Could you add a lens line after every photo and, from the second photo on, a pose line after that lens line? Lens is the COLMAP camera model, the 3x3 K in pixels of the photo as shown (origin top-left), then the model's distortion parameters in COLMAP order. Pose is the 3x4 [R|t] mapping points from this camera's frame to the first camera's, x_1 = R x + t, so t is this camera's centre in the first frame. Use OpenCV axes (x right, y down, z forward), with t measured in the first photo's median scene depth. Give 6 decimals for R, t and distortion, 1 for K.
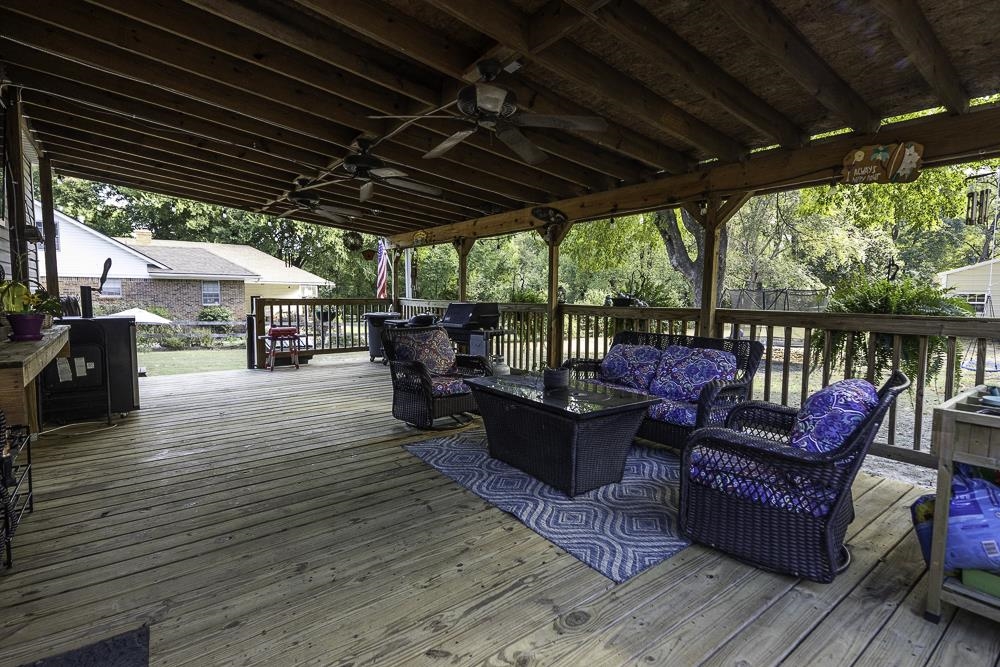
lens RADIAL K [[476.0, 0, 496.2], [0, 476.0, 327.7], [0, 0, 1]] dist [0.063713, -0.029226]
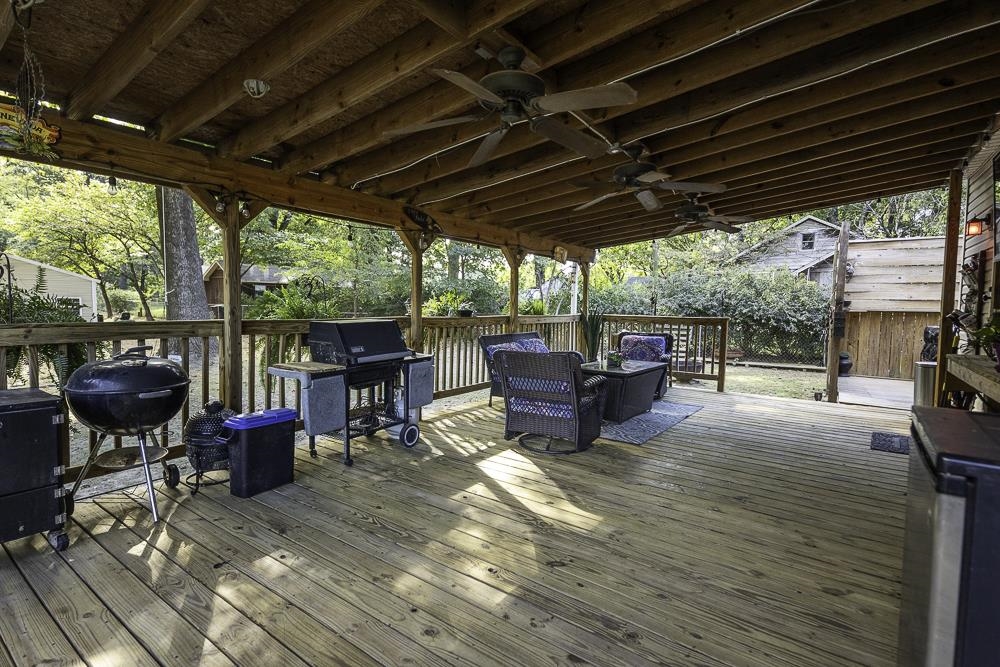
lens RADIAL K [[476.0, 0, 496.2], [0, 476.0, 327.7], [0, 0, 1]] dist [0.063713, -0.029226]
pose [[-0.287116, -0.056402, 0.956234, -1.061763], [0.058348, 0.995382, 0.076231, -0.120072], [-0.956117, 0.077682, -0.282499, 1.476269]]
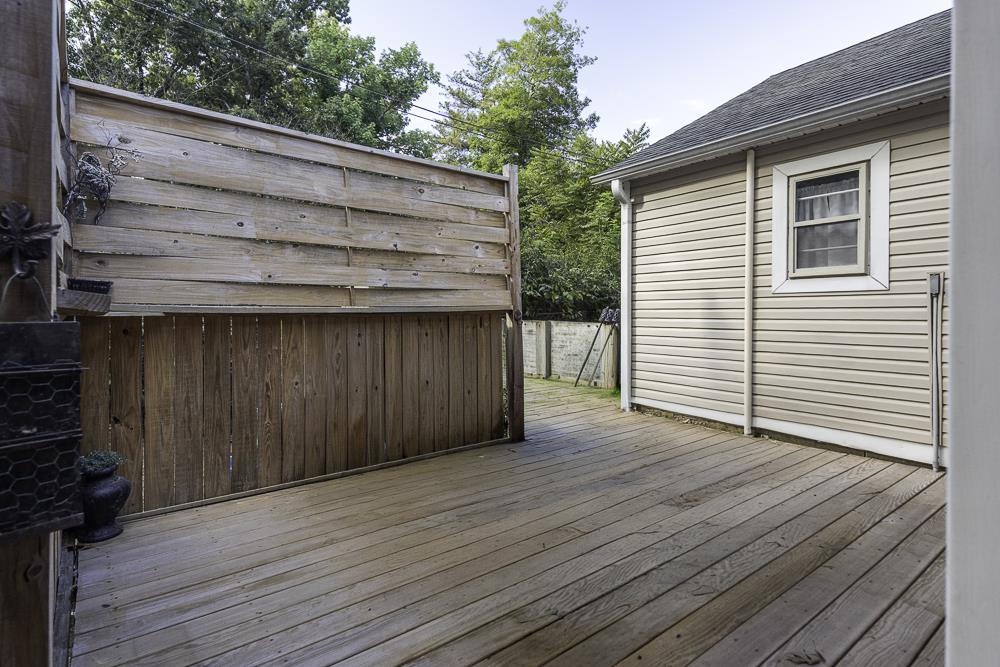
lens RADIAL K [[476.0, 0, 496.2], [0, 476.0, 327.7], [0, 0, 1]] dist [0.063713, -0.029226]
pose [[-0.999996, -0.002328, 0.001427, -0.297863], [-0.002174, 0.994999, 0.099866, -0.027431], [-0.001652, 0.099863, -0.995000, 0.464921]]
